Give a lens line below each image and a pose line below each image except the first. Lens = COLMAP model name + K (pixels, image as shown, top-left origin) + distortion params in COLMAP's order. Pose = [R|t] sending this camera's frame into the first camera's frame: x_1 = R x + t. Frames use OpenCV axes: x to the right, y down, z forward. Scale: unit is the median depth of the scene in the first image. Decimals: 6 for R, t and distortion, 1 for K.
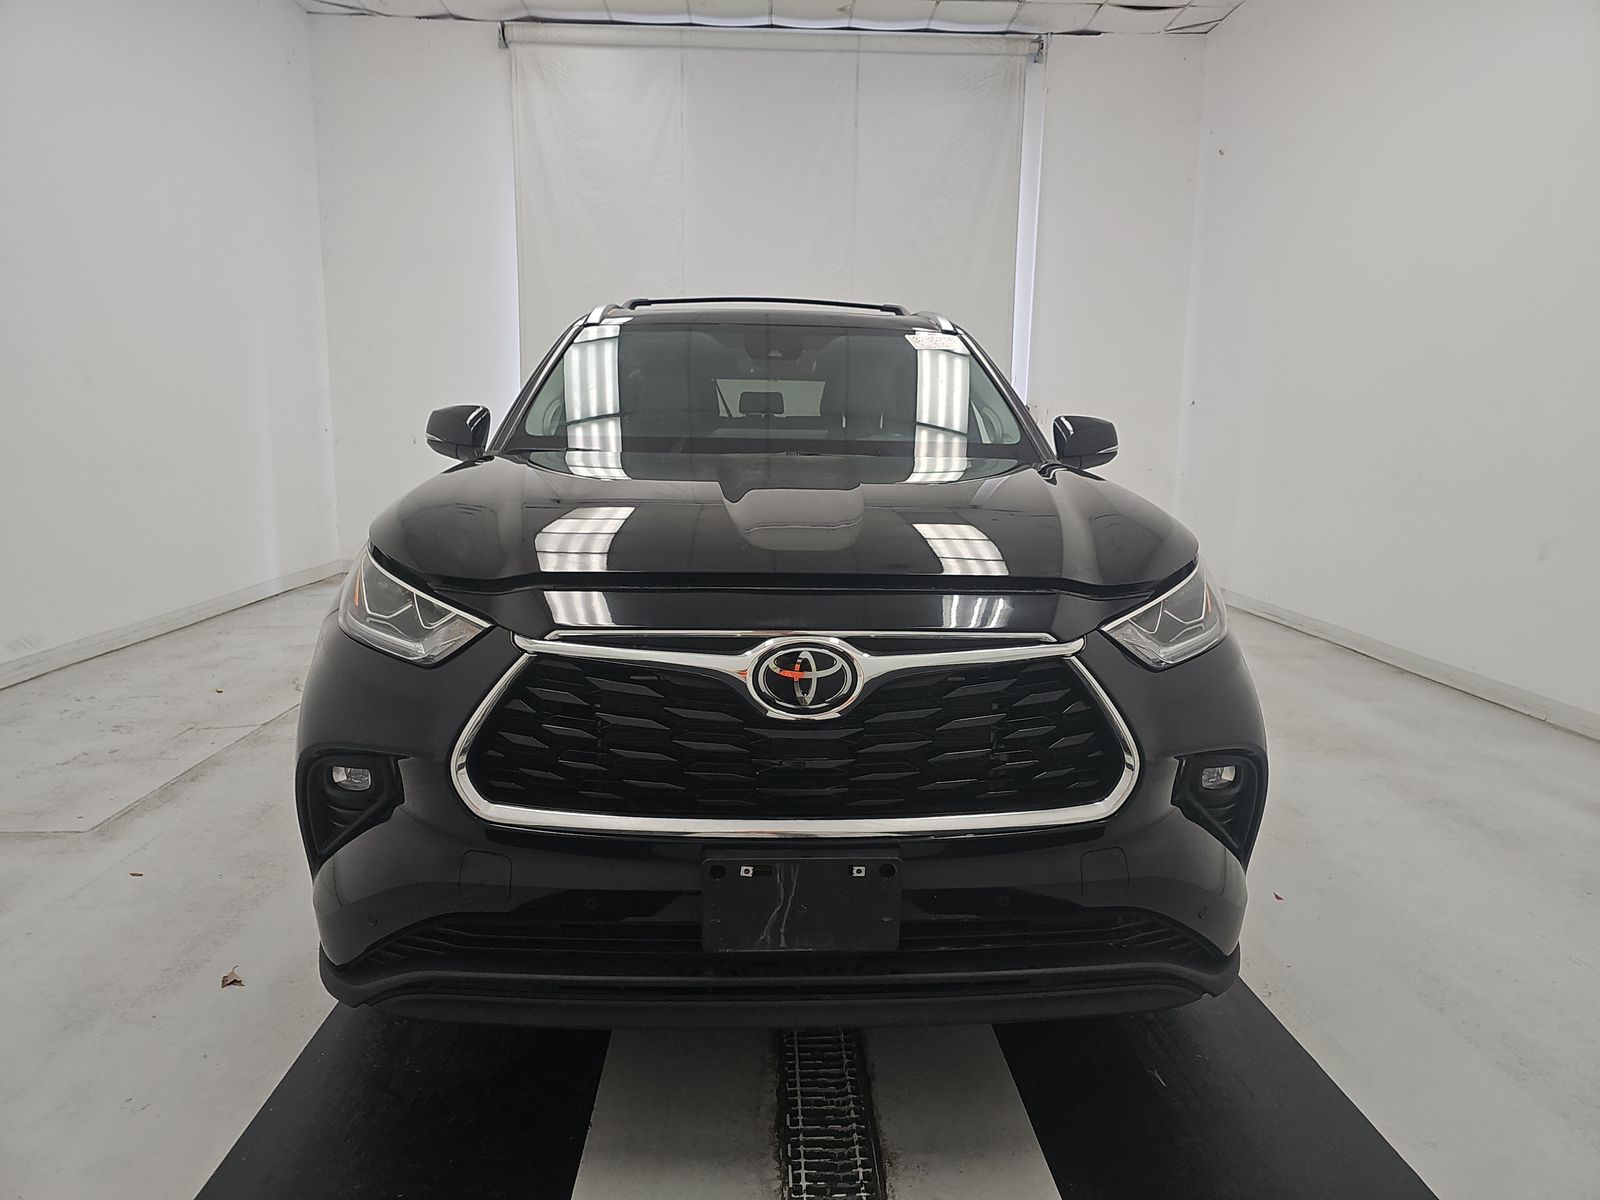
lens RADIAL K [[1053.3, 0, 803.0], [0, 1053.3, 602.3], [0, 0, 1]] dist [0.042527, -0.019908]
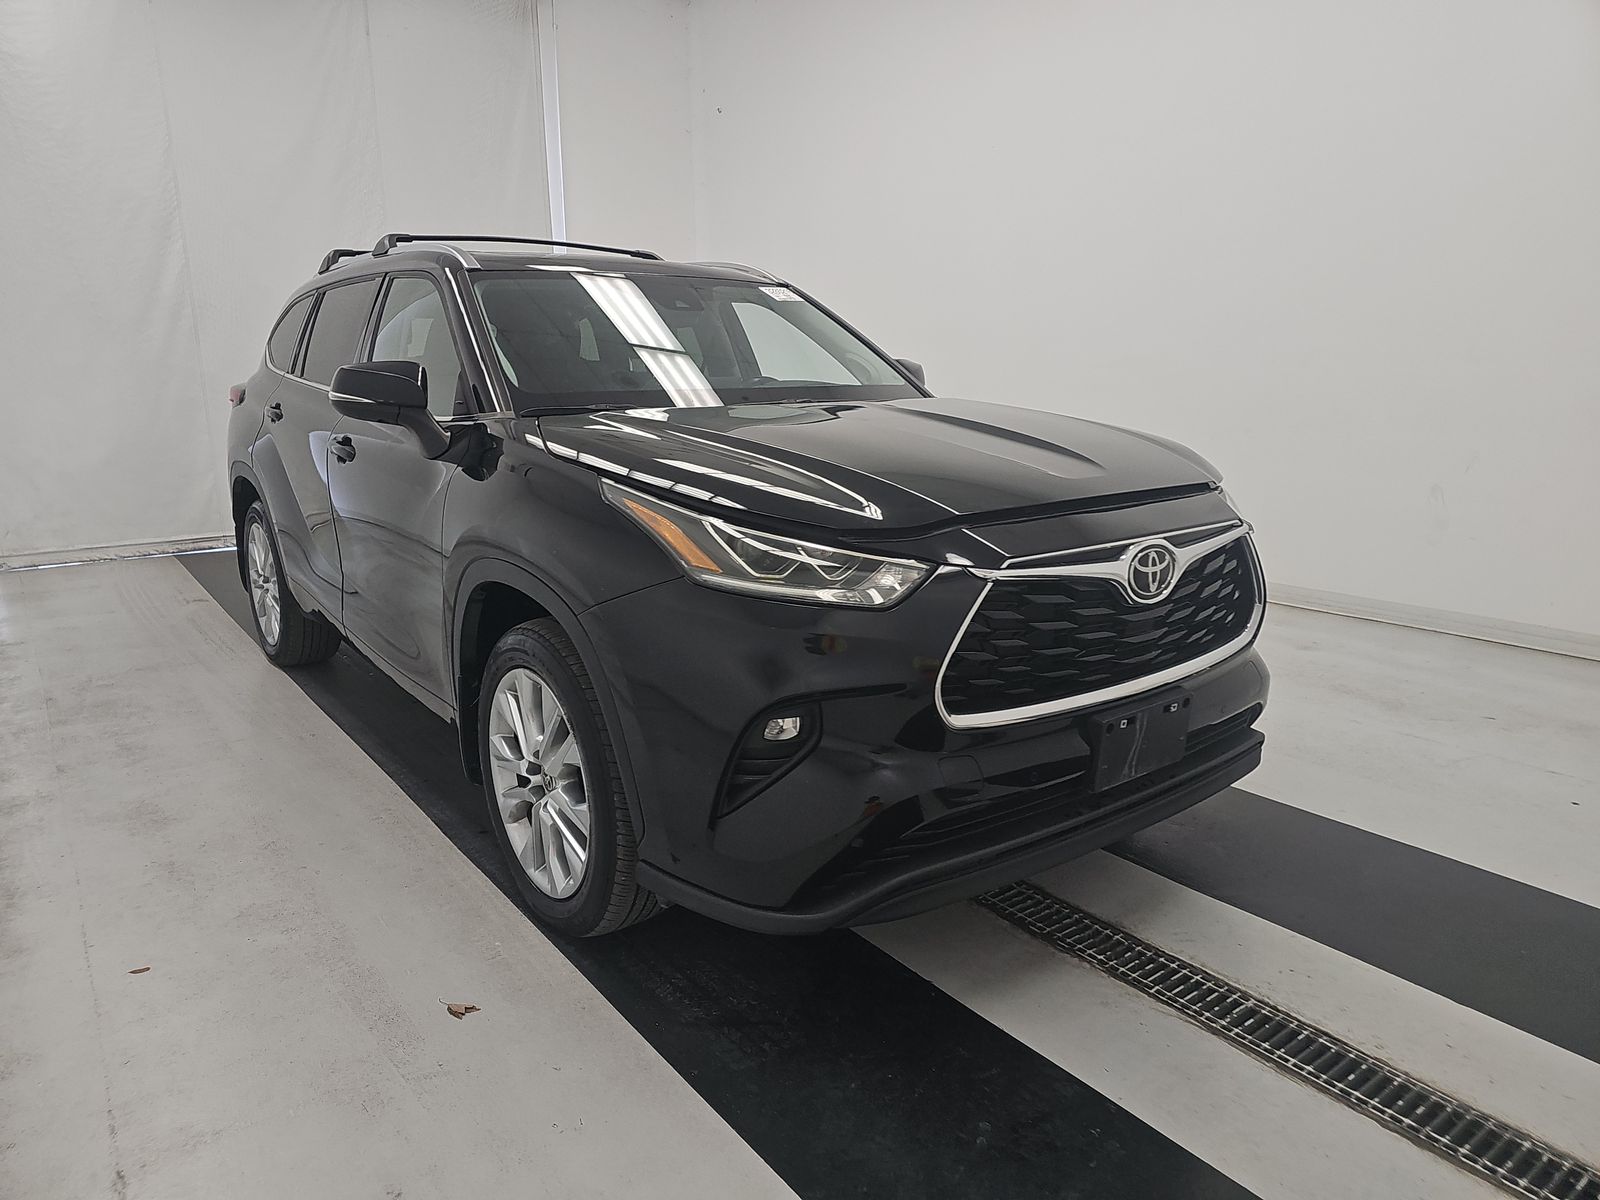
lens RADIAL K [[1053.3, 0, 813.9], [0, 1053.3, 601.6], [0, 0, 1]] dist [0.042527, -0.019908]
pose [[0.826072, -0.146914, 0.544079, -1.073605], [0.112448, 0.988978, 0.096319, -0.066977], [-0.552233, -0.018386, 0.833487, 0.118087]]
